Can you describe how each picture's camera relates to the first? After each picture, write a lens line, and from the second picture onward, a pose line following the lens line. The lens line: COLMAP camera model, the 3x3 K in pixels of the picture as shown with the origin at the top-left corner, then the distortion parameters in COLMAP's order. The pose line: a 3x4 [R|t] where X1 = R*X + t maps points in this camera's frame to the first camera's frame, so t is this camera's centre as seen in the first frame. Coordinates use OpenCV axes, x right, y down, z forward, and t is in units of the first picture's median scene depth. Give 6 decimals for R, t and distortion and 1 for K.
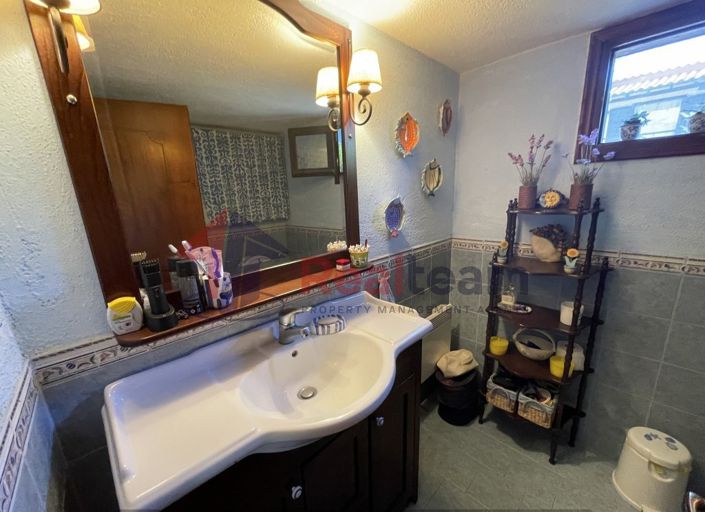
lens RADIAL K [[284.4, 0, 354.3], [0, 284.4, 262.9], [0, 0, 1]] dist [-0.001273, -0.000268]
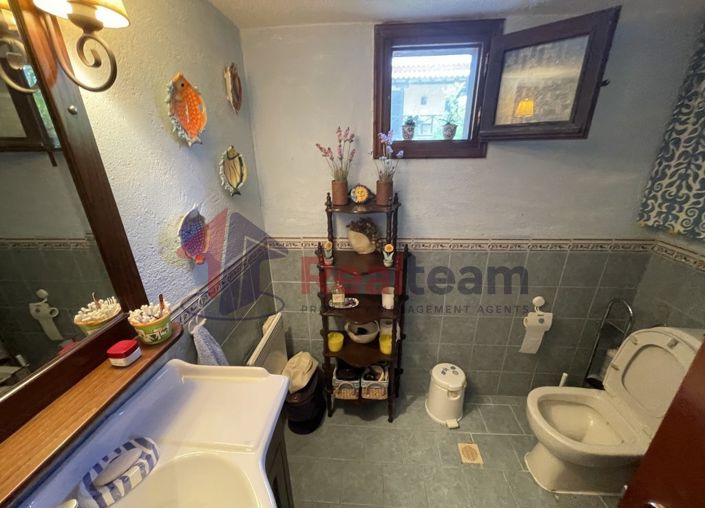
lens RADIAL K [[284.0, 0, 352.6], [0, 284.0, 262.7], [0, 0, 1]] dist [-0.000936, -0.000060]
pose [[0.756033, -0.213398, 0.618769, -0.006551], [0.144341, 0.976443, 0.160391, -0.153440], [-0.638419, -0.031947, 0.769026, 0.235006]]
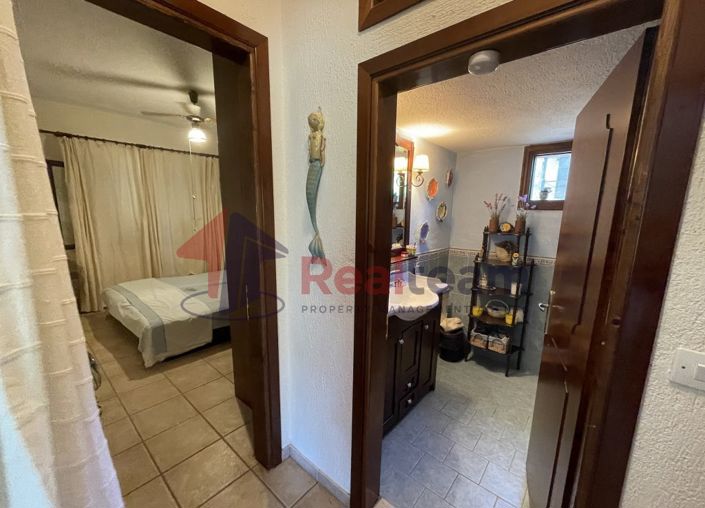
lens RADIAL K [[284.0, 0, 352.6], [0, 284.0, 262.7], [0, 0, 1]] dist [-0.000936, -0.000060]
pose [[0.995519, 0.043731, 0.083843, -0.455081], [-0.038057, 0.996951, -0.068116, 0.171770], [-0.086566, 0.064620, 0.994148, -0.748935]]
